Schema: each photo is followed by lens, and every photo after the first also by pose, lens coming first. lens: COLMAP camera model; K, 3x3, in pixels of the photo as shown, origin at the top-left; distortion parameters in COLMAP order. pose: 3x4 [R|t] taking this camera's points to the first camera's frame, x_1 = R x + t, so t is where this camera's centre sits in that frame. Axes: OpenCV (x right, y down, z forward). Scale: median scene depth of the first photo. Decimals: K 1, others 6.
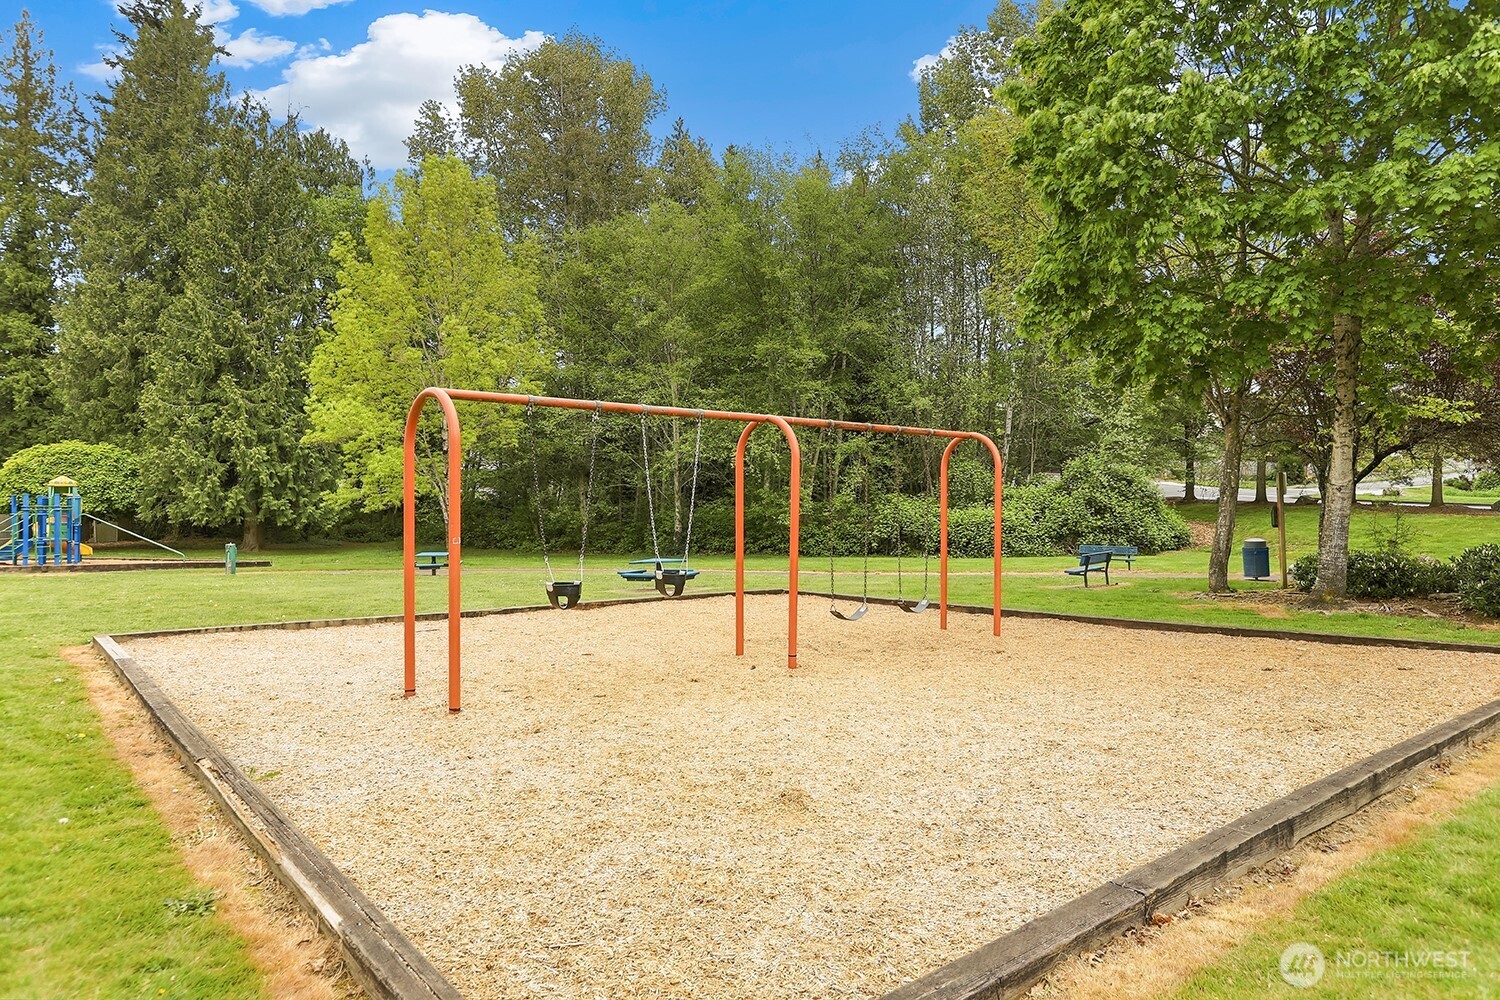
lens RADIAL K [[905.9, 0, 752.0], [0, 905.9, 506.0], [0, 0, 1]] dist [0.000075, 0.001885]
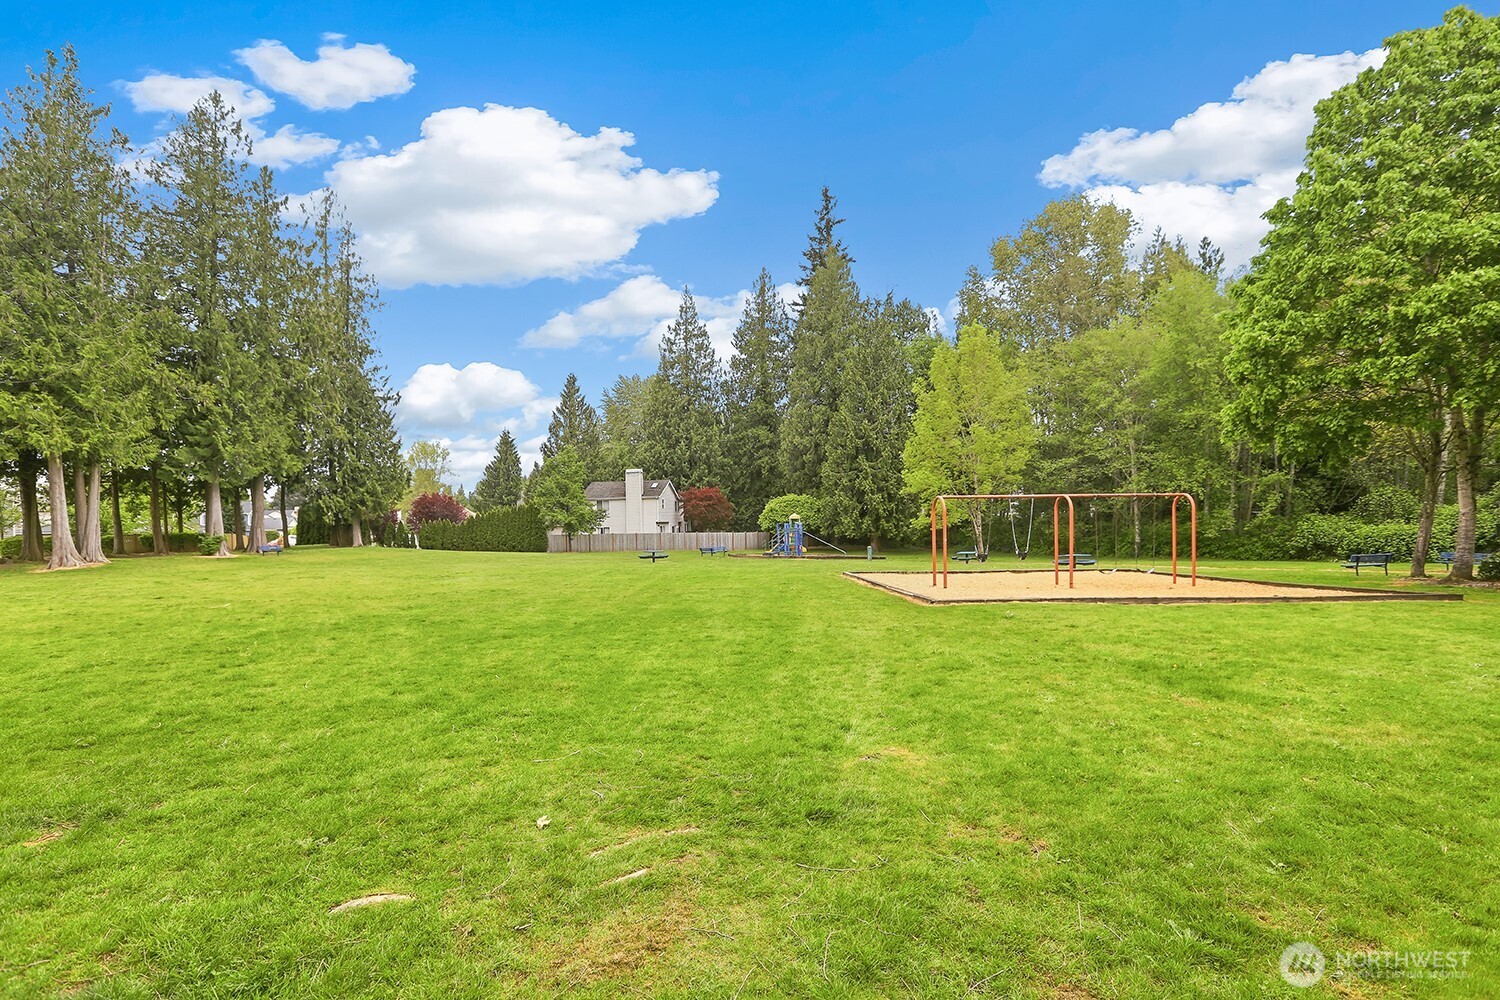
lens RADIAL K [[694.4, 0, 750.9], [0, 694.4, 504.7], [0, 0, 1]] dist [-0.013547, 0.007856]
pose [[0.782904, -0.029219, -0.621457, 0.112716], [0.011886, 0.999417, -0.032015, -0.003138], [0.622029, 0.017679, 0.782794, -0.232467]]
